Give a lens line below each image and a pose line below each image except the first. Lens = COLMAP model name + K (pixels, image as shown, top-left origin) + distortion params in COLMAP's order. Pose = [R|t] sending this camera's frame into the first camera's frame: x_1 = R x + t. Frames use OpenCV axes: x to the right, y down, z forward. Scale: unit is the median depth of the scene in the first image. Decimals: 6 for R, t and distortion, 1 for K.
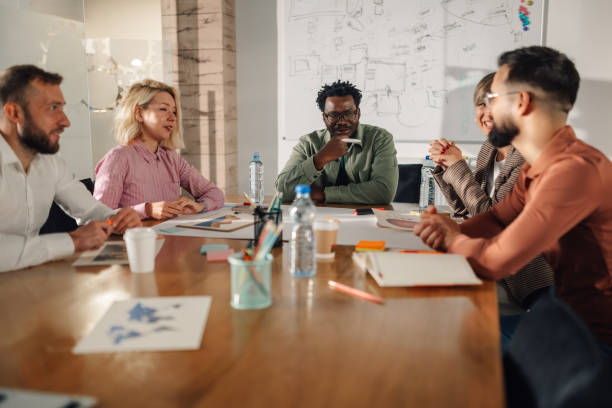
lens RADIAL K [[727.3, 0, 306.0], [0, 727.3, 204.0], [0, 0, 1]] dist [0.078316, -0.035462]
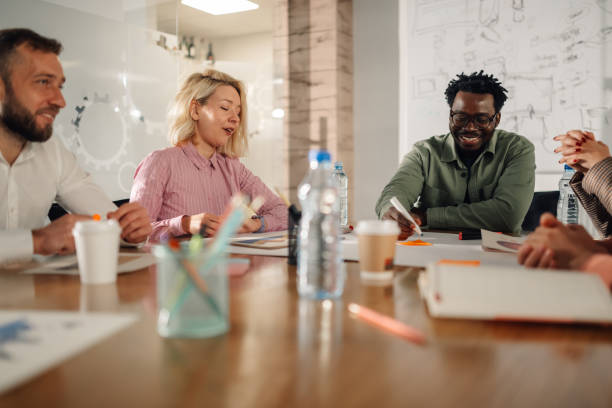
lens RADIAL K [[727.3, 0, 306.0], [0, 727.3, 204.0], [0, 0, 1]] dist [0.078316, -0.035462]
pose [[0.976492, 0.007651, -0.215416, 0.044659], [-0.025813, 0.996329, -0.081625, 0.026341], [0.214001, 0.085266, 0.973105, 0.142479]]
